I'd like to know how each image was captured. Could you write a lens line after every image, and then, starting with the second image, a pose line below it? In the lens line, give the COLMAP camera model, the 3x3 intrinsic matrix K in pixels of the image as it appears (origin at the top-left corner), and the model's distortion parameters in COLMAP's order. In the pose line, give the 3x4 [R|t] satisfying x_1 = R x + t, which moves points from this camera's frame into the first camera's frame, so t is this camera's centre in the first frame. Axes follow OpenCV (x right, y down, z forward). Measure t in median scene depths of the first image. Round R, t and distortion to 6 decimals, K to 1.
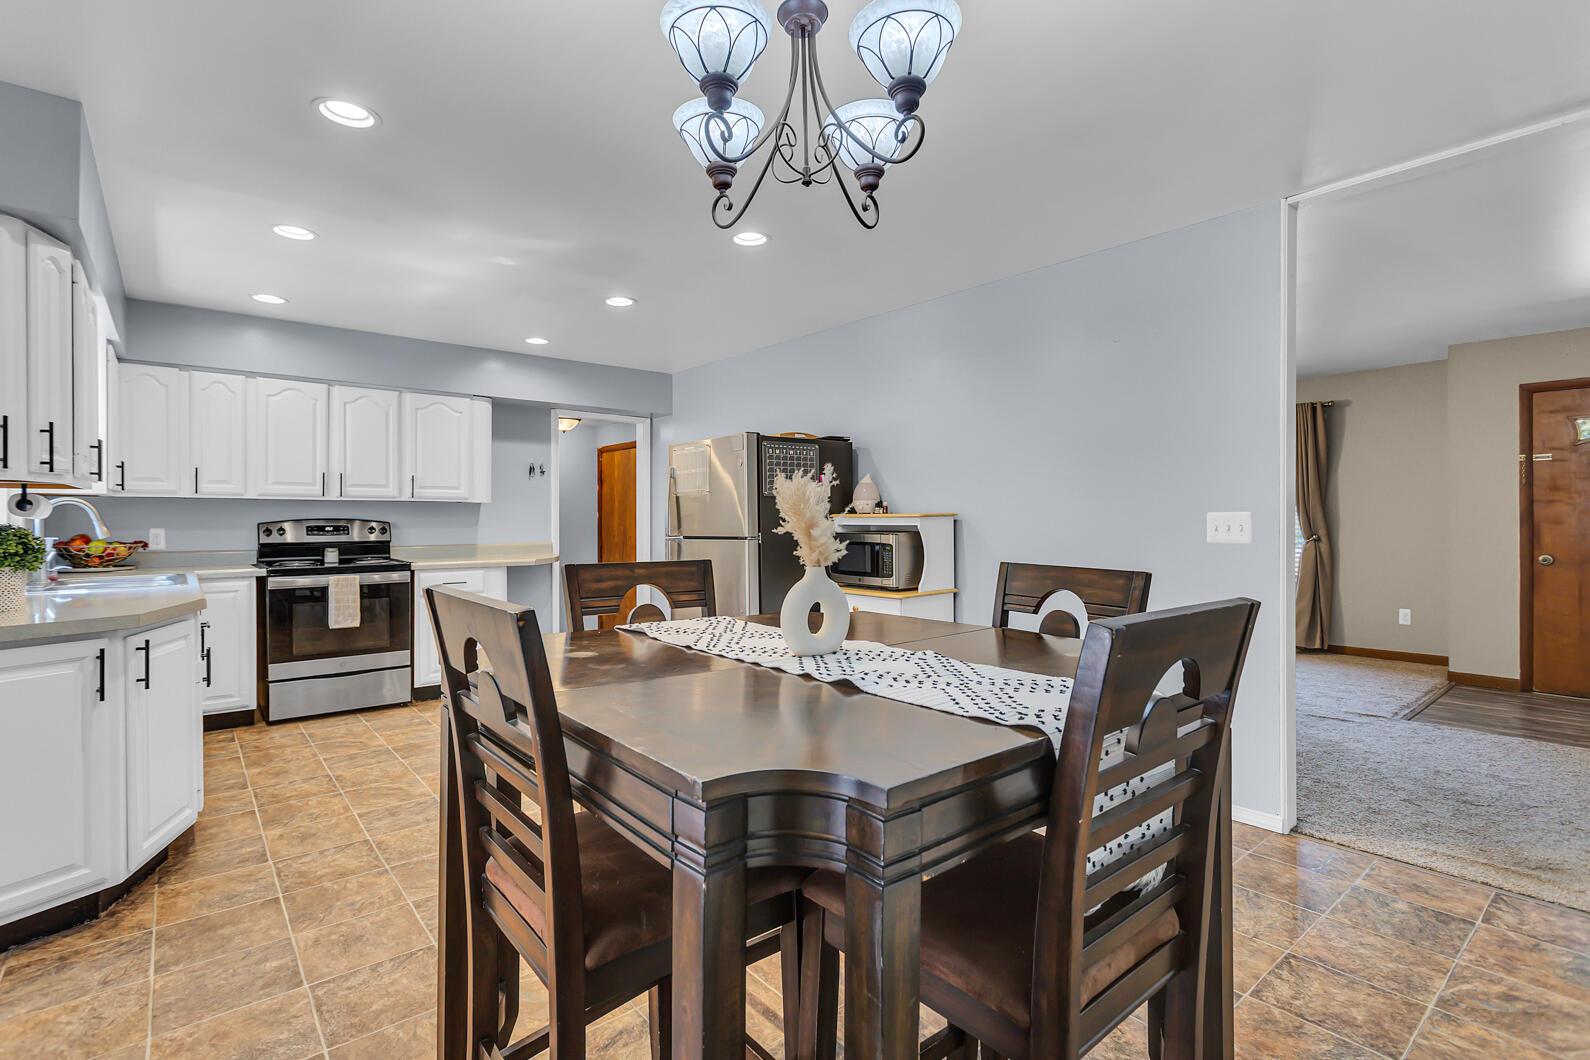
lens RADIAL K [[748.8, 0, 791.1], [0, 748.8, 530.5], [0, 0, 1]] dist [-0.004956, 0.000109]
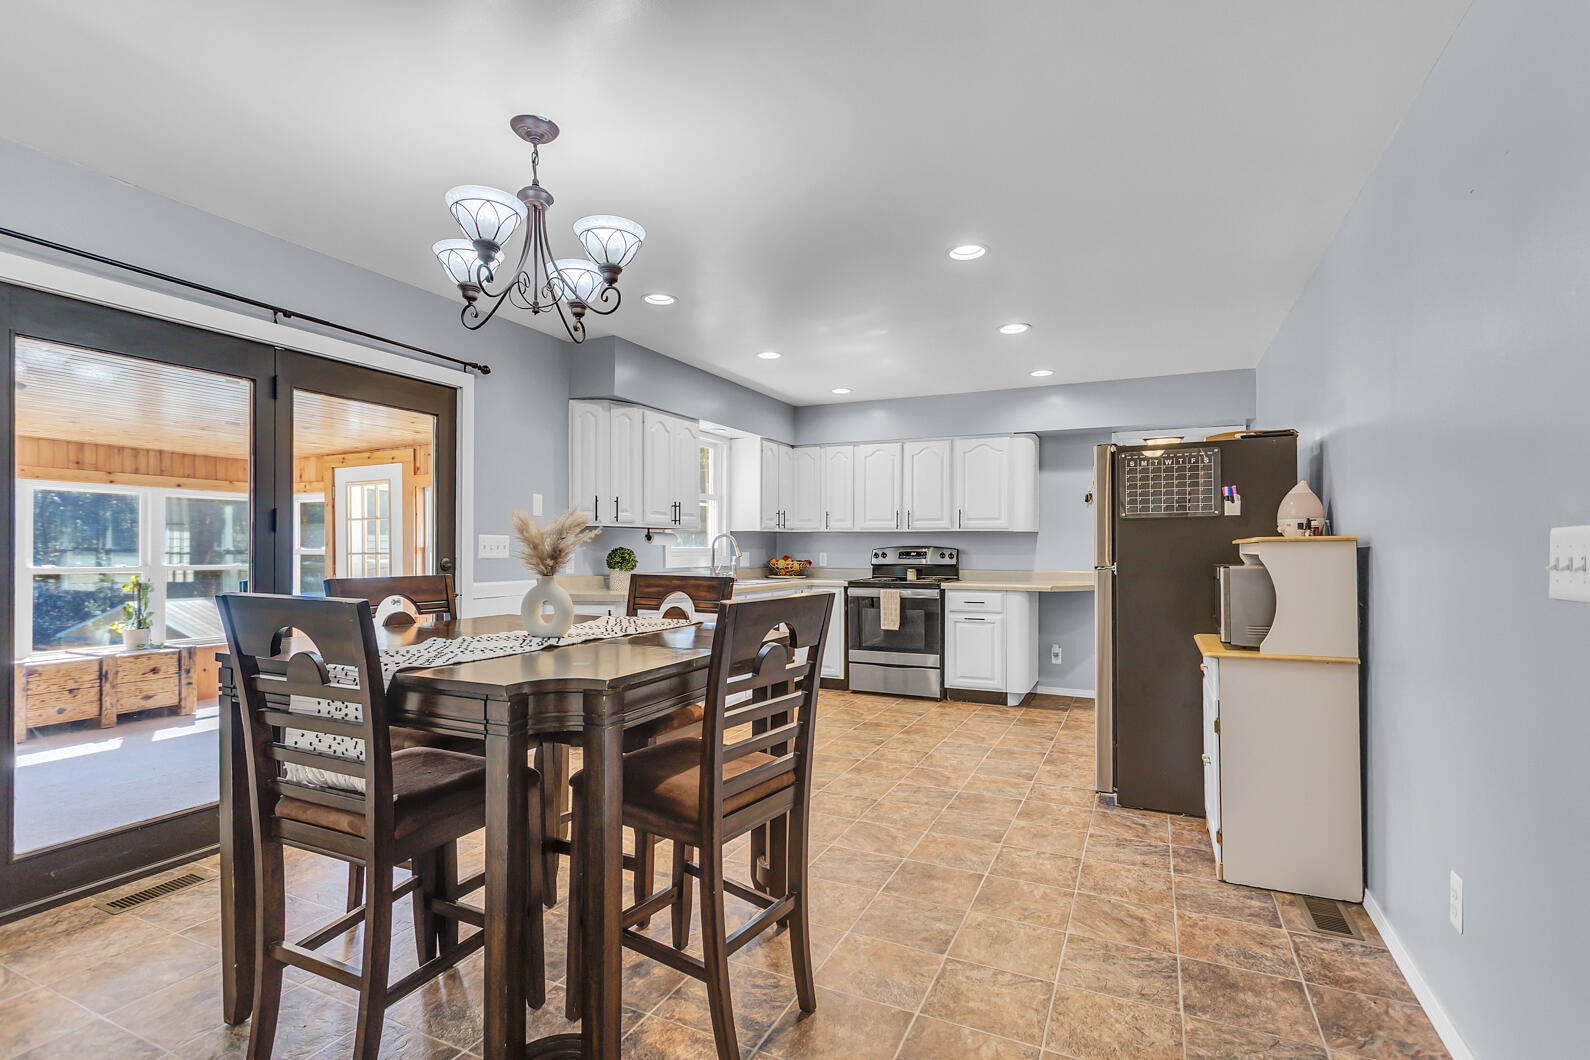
lens RADIAL K [[759.6, 0, 789.5], [0, 759.6, 553.5], [0, 0, 1]] dist [0.000132, 0.000115]
pose [[0.419795, 0.008156, -0.907582, 0.517561], [-0.016899, 0.999857, 0.001169, -0.001100], [0.907462, 0.014847, 0.419872, 0.276645]]
